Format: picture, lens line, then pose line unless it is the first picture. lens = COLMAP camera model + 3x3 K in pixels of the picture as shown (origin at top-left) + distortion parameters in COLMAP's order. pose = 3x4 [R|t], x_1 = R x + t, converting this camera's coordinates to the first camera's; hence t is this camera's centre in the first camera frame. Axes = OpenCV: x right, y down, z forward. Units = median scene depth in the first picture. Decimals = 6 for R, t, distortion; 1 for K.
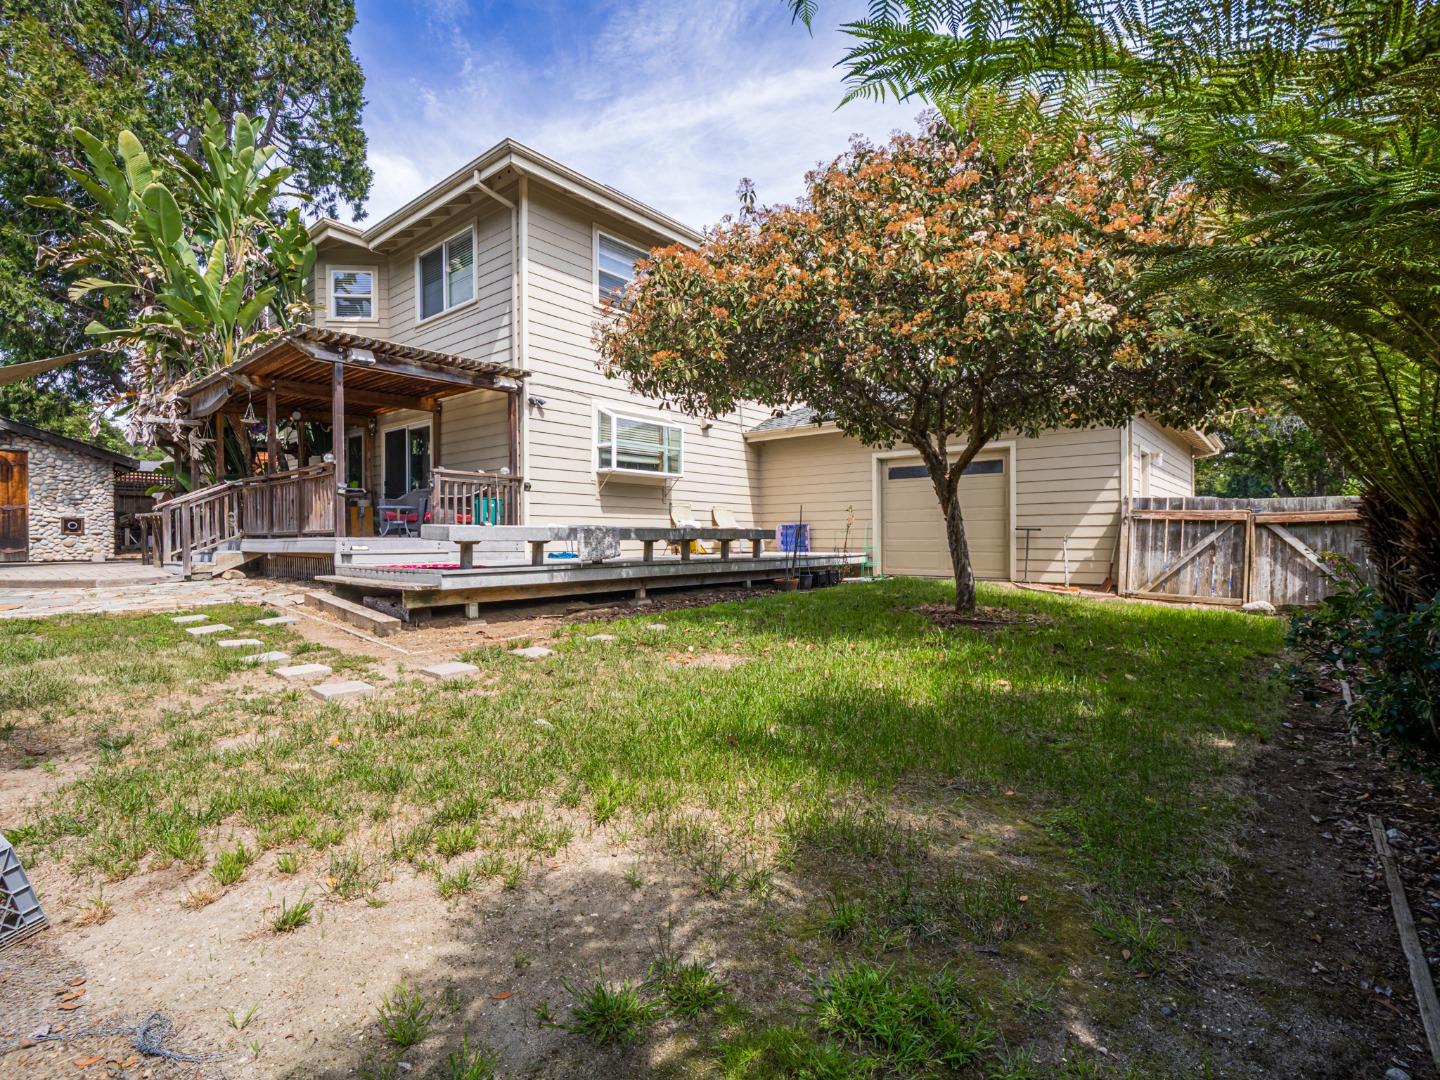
lens RADIAL K [[692.6, 0, 701.5], [0, 692.6, 545.7], [0, 0, 1]] dist [0.011124, -0.008349]
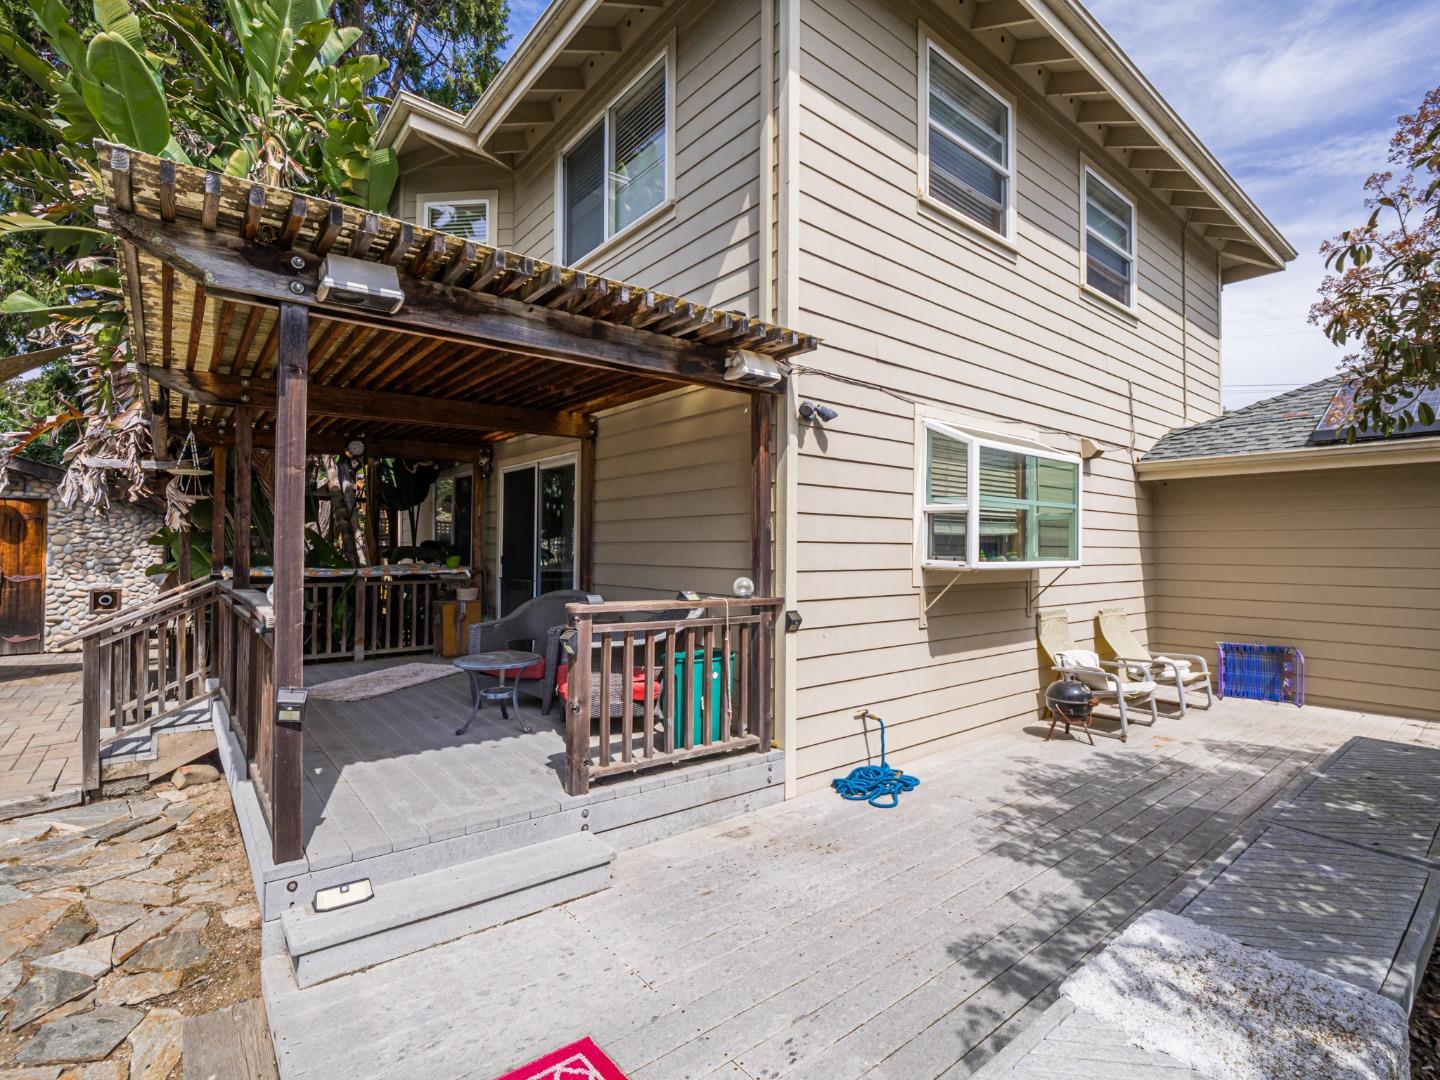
lens RADIAL K [[692.6, 0, 715.4], [0, 692.6, 541.3], [0, 0, 1]] dist [0.011124, -0.008349]
pose [[0.983201, 0.010760, -0.182211, -0.214989], [-0.014627, 0.999695, -0.019888, -0.119322], [0.181942, 0.022219, 0.983058, 0.568777]]
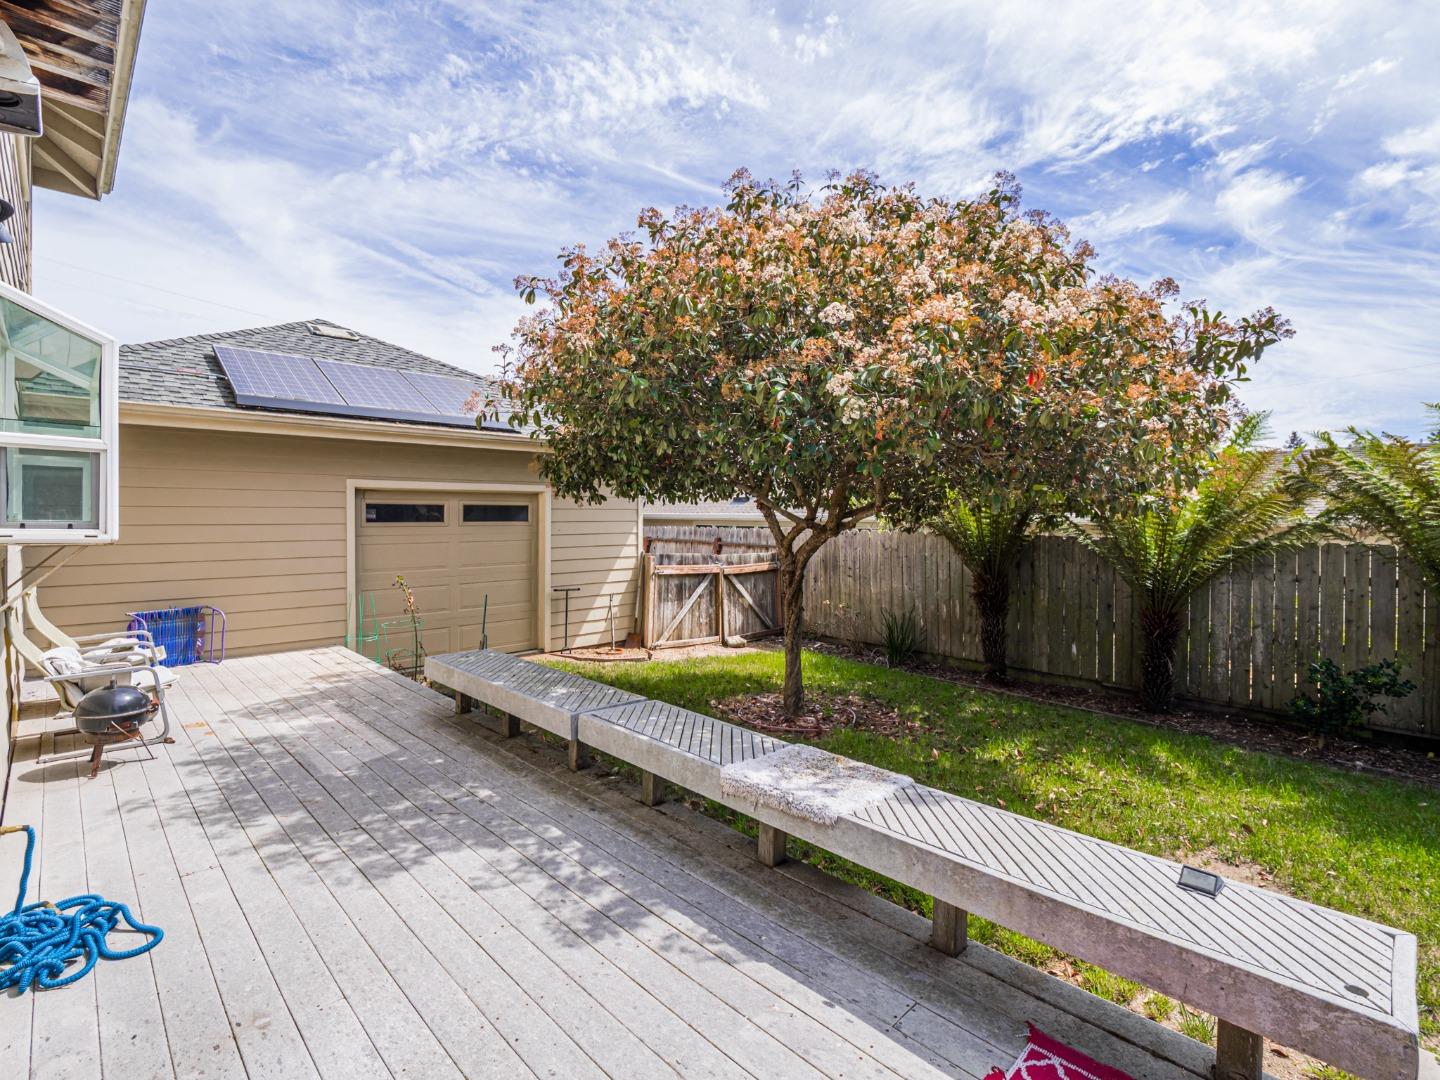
lens RADIAL K [[692.6, 0, 734.9], [0, 692.6, 503.1], [0, 0, 1]] dist [0.011124, -0.008349]
pose [[0.095348, 0.019584, 0.995251, -0.404210], [0.006101, 0.999776, -0.020258, -0.121009], [-0.995425, 0.008004, 0.095207, 0.754851]]
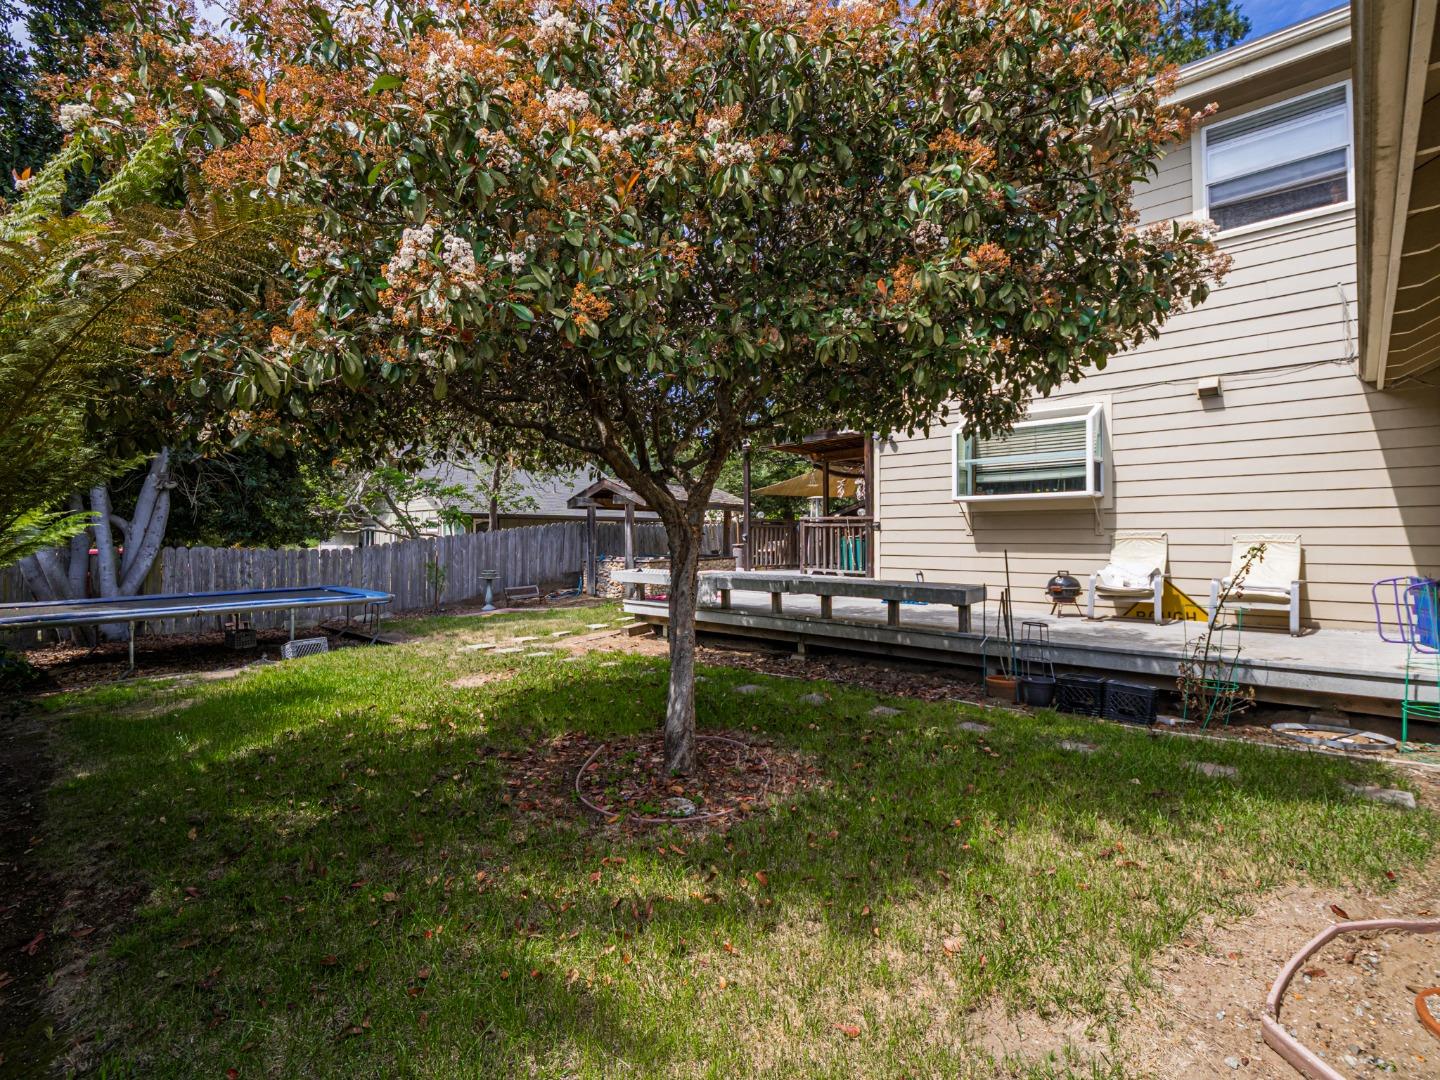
lens RADIAL K [[692.6, 0, 718.8], [0, 692.6, 533.5], [0, 0, 1]] dist [0.011124, -0.008349]
pose [[-0.045332, -0.001802, -0.998970, 0.718372], [-0.009340, 0.999955, -0.001380, -0.068976], [0.998928, 0.009268, -0.045346, 0.792335]]
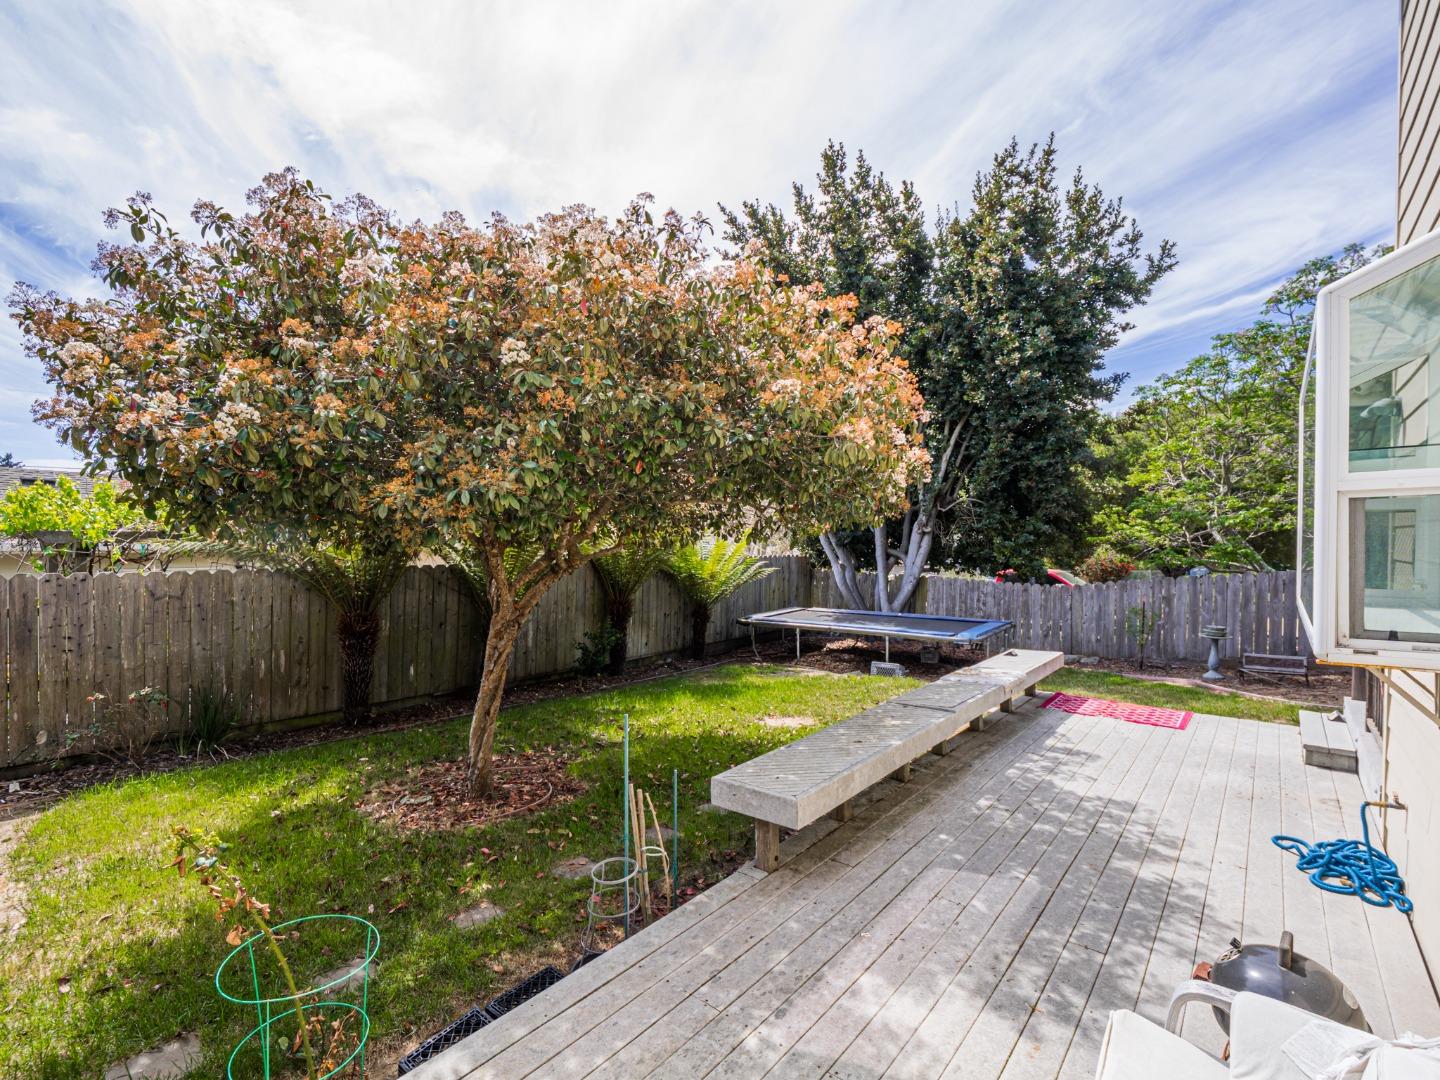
lens RADIAL K [[692.6, 0, 709.8], [0, 692.6, 539.8], [0, 0, 1]] dist [0.011124, -0.008349]
pose [[-0.999814, -0.002374, -0.019152, 0.114276], [-0.002669, 0.999878, 0.015392, -0.141068], [0.019113, 0.015440, -0.999698, 1.325013]]
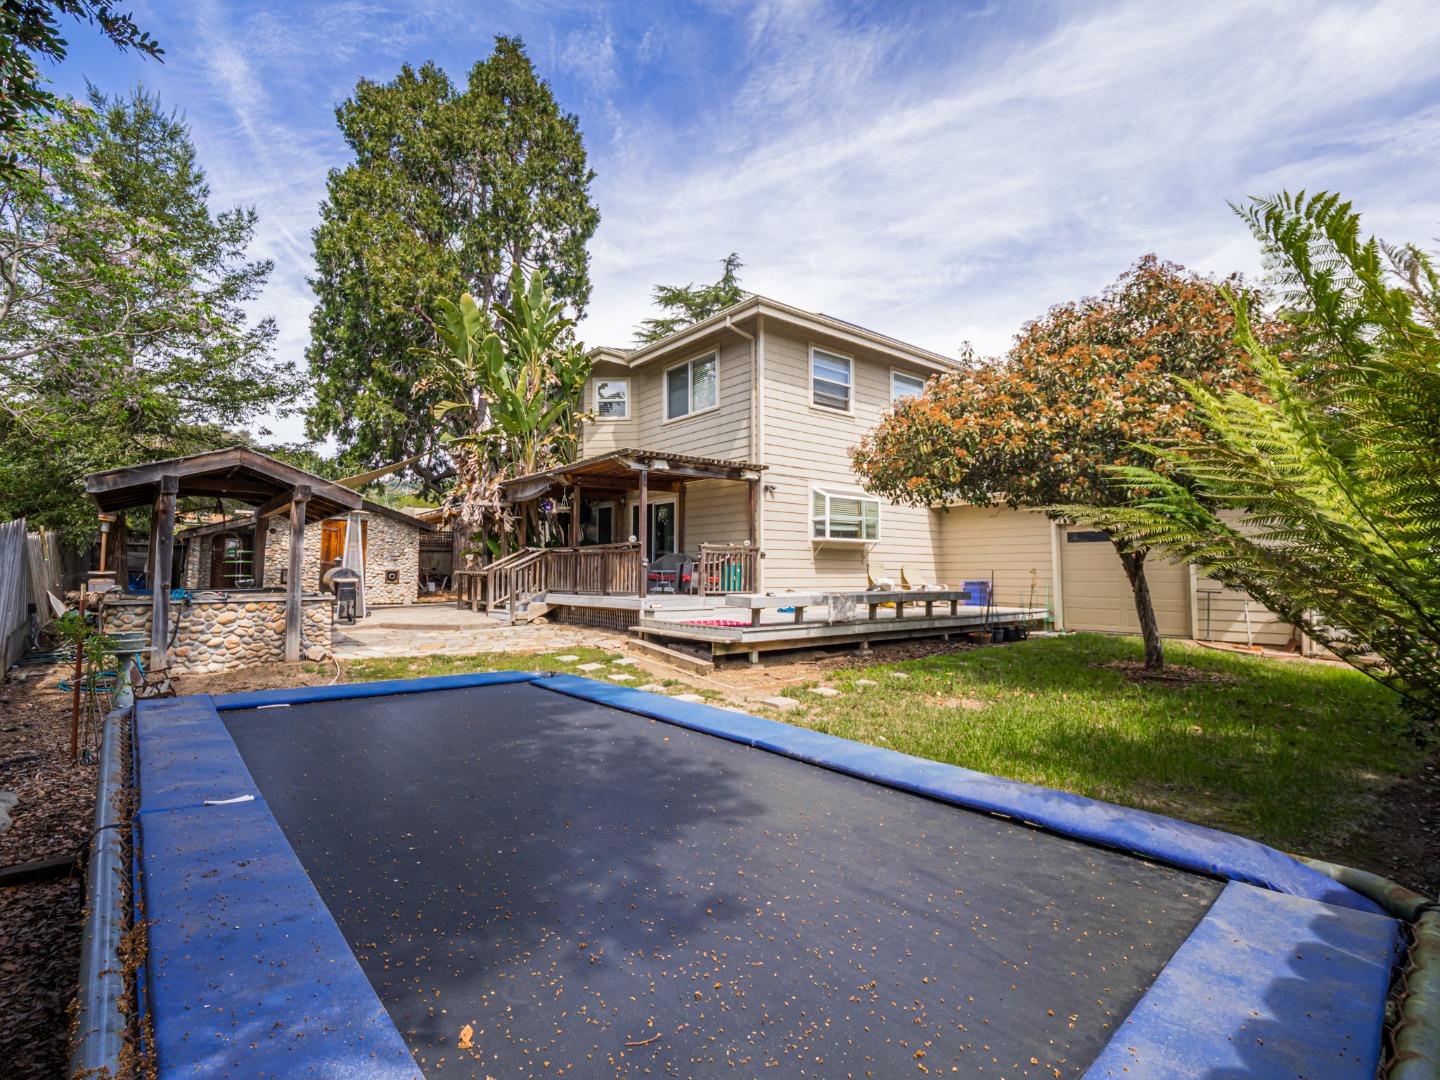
lens RADIAL K [[692.6, 0, 707.8], [0, 692.6, 543.9], [0, 0, 1]] dist [0.011124, -0.008349]
pose [[0.982750, -0.001585, -0.184931, -0.113154], [-0.007814, 0.998714, -0.050084, -0.040351], [0.184772, 0.050666, 0.981475, -0.245423]]
